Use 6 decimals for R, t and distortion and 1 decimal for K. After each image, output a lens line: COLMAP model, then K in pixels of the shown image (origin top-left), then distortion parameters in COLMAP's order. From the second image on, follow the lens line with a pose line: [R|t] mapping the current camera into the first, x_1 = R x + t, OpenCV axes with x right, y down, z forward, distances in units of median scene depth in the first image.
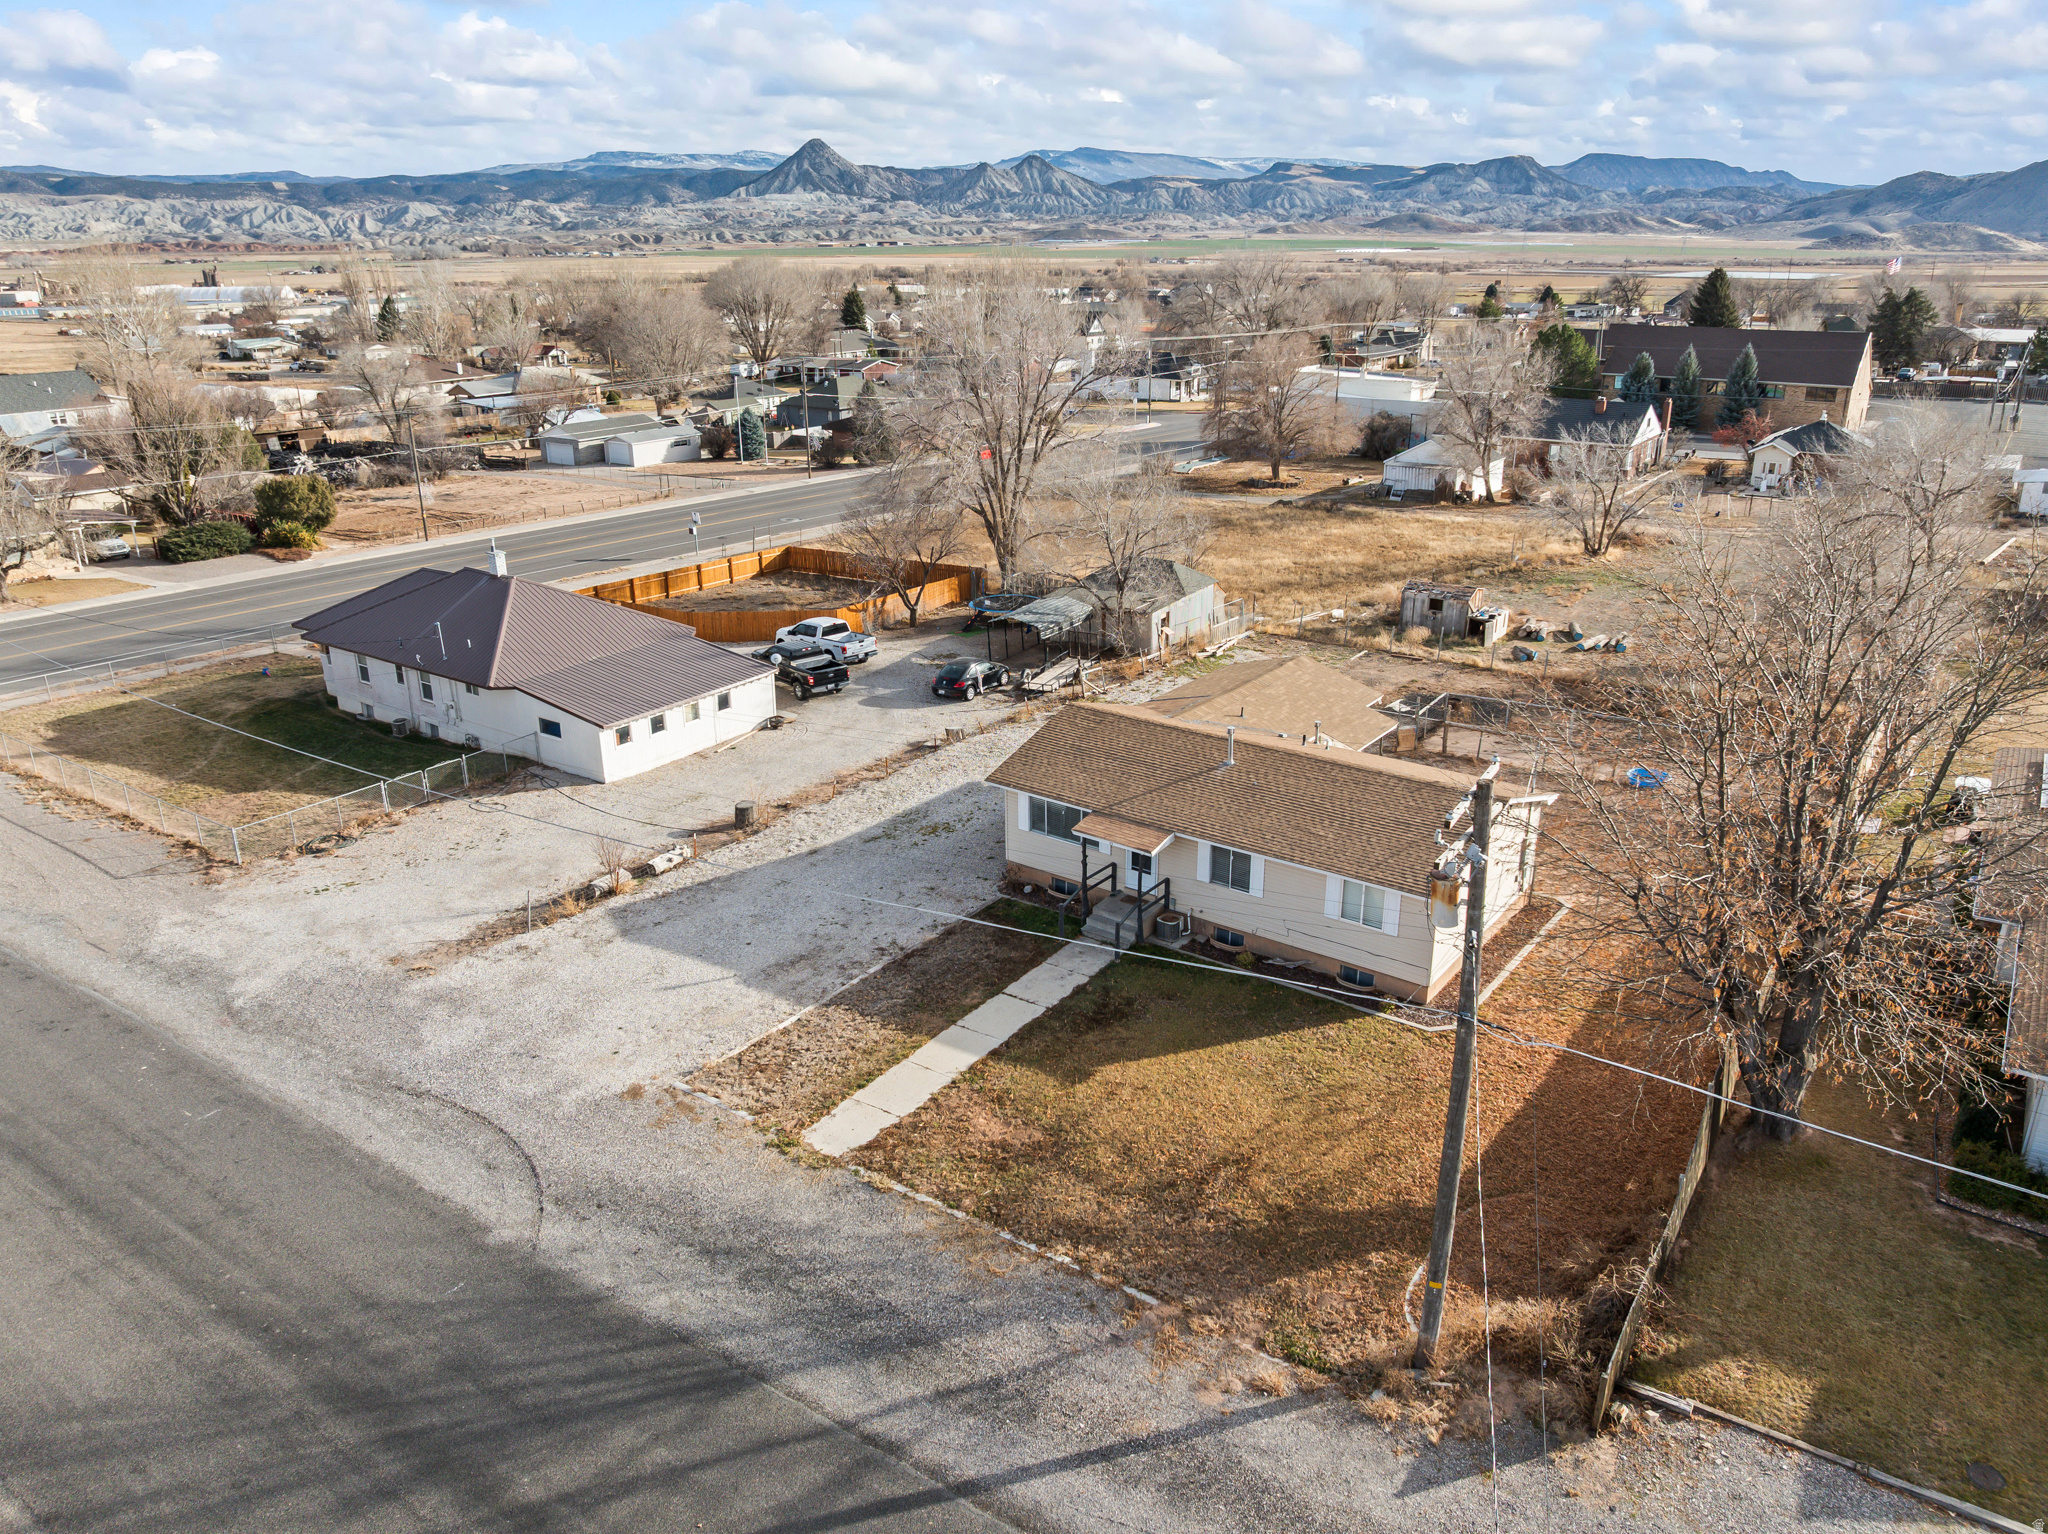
lens RADIAL K [[1434.1, 0, 1034.7], [0, 1434.1, 768.8], [0, 0, 1]] dist [-0.022792, -0.027927]
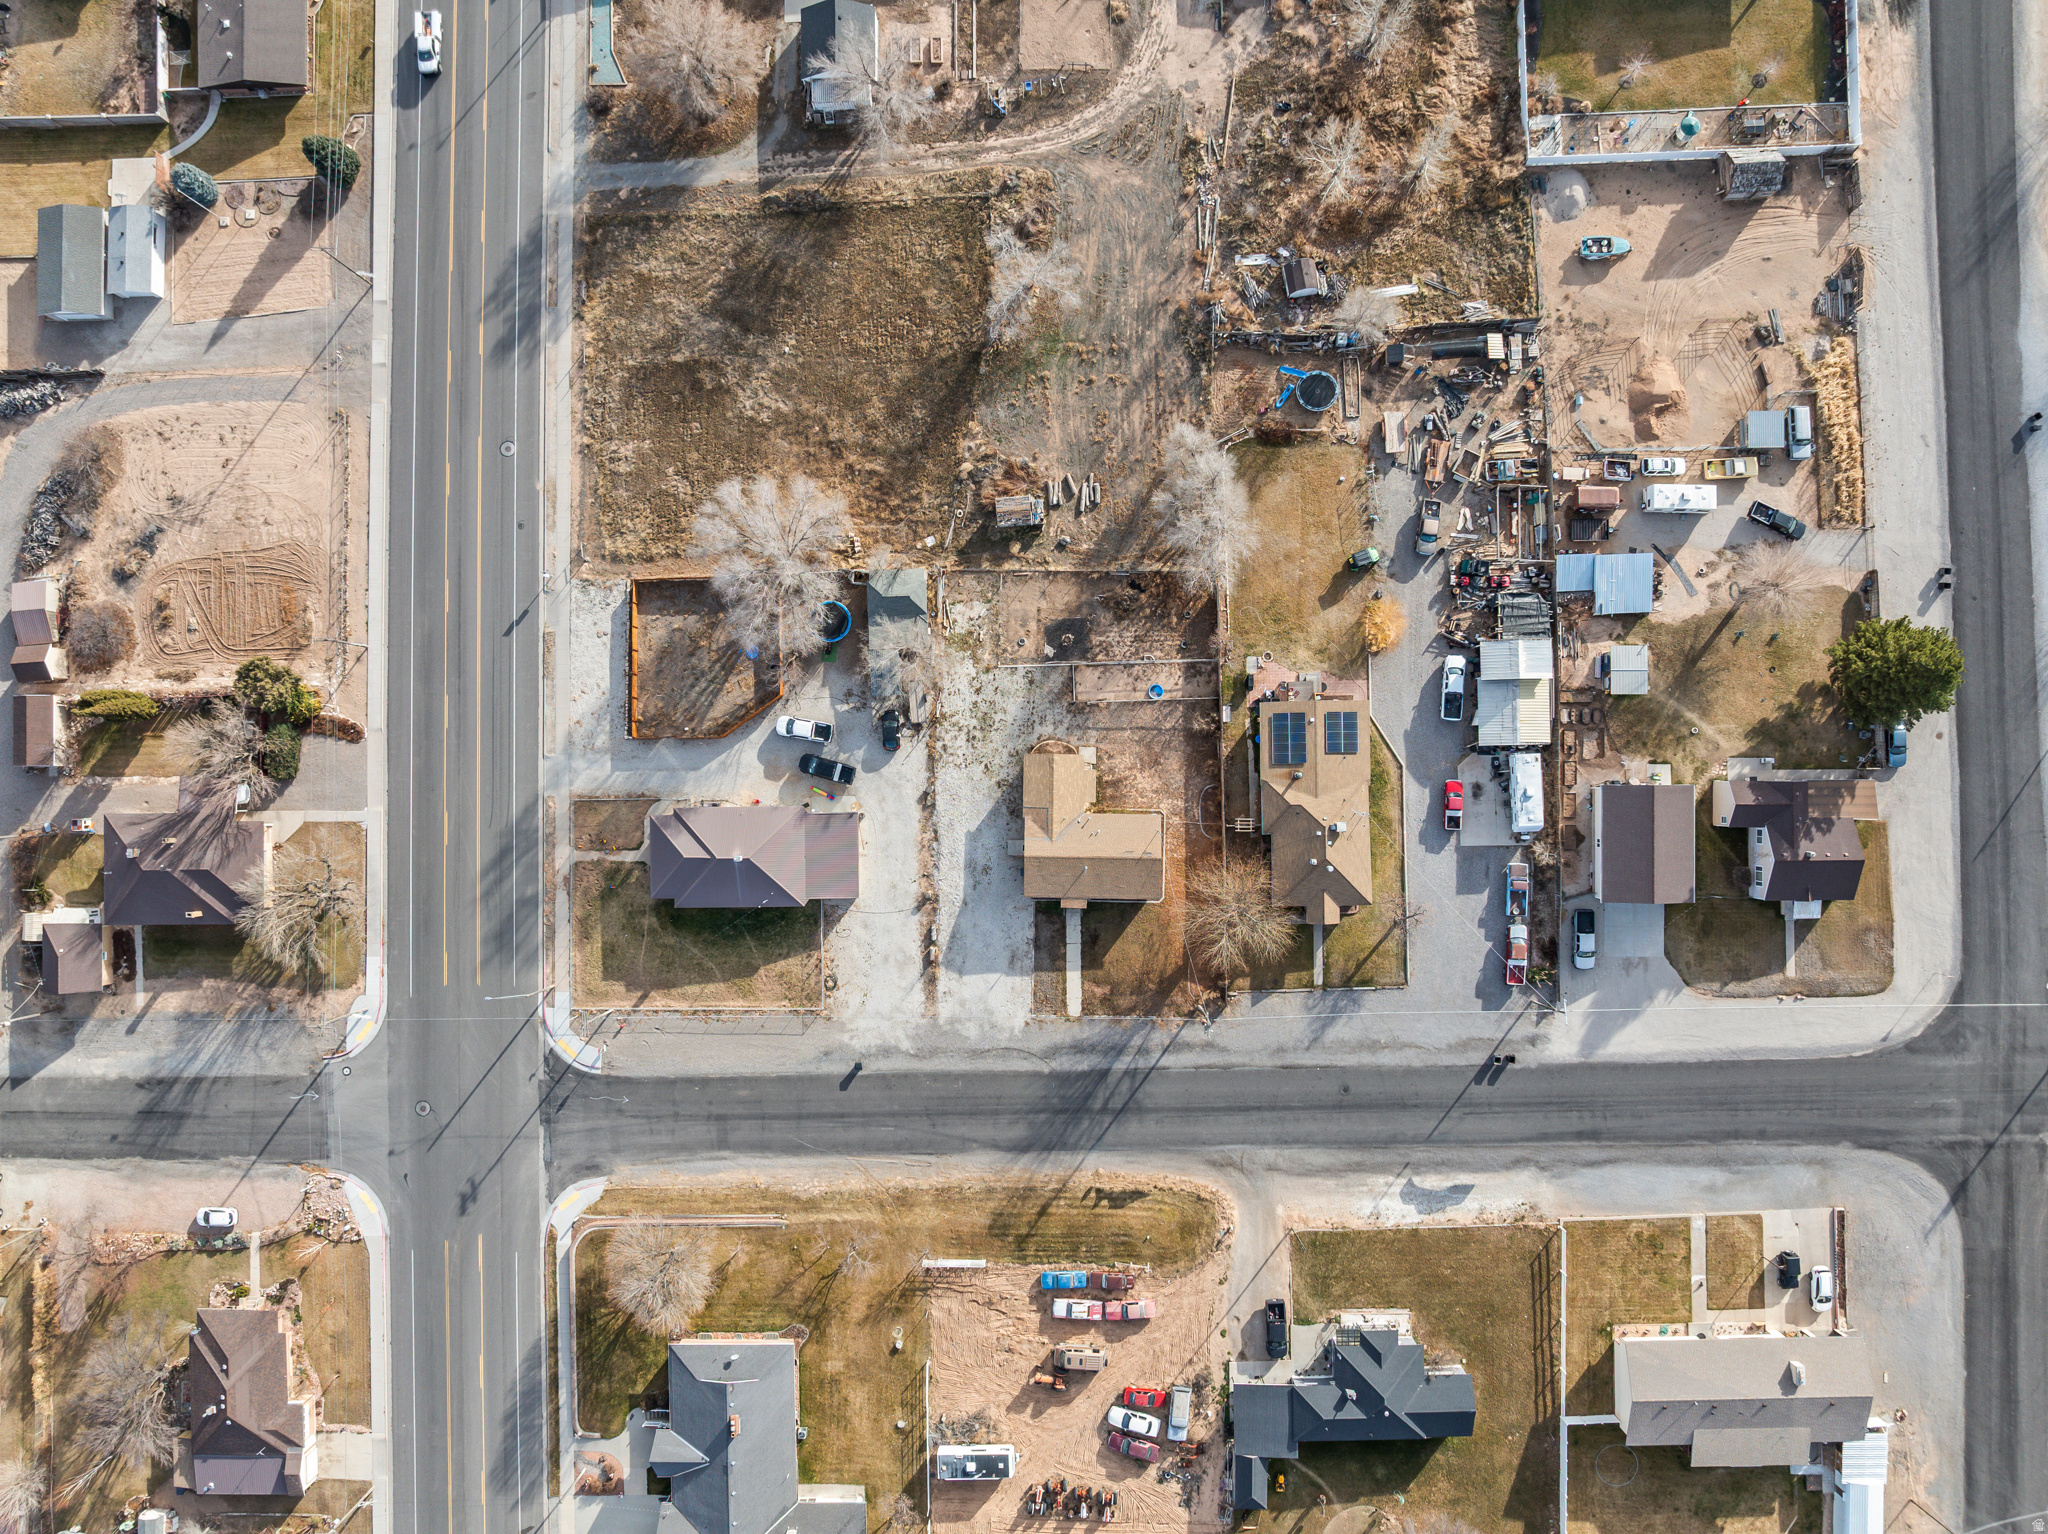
lens RADIAL K [[1444.2, 0, 1033.3], [0, 1444.2, 757.4], [0, 0, 1]] dist [-0.036477, 0.003368]
pose [[0.812473, -0.582910, 0.010134, 0.134592], [0.204812, 0.301660, 0.931157, -3.098597], [-0.545838, -0.754465, 0.364478, -0.041654]]
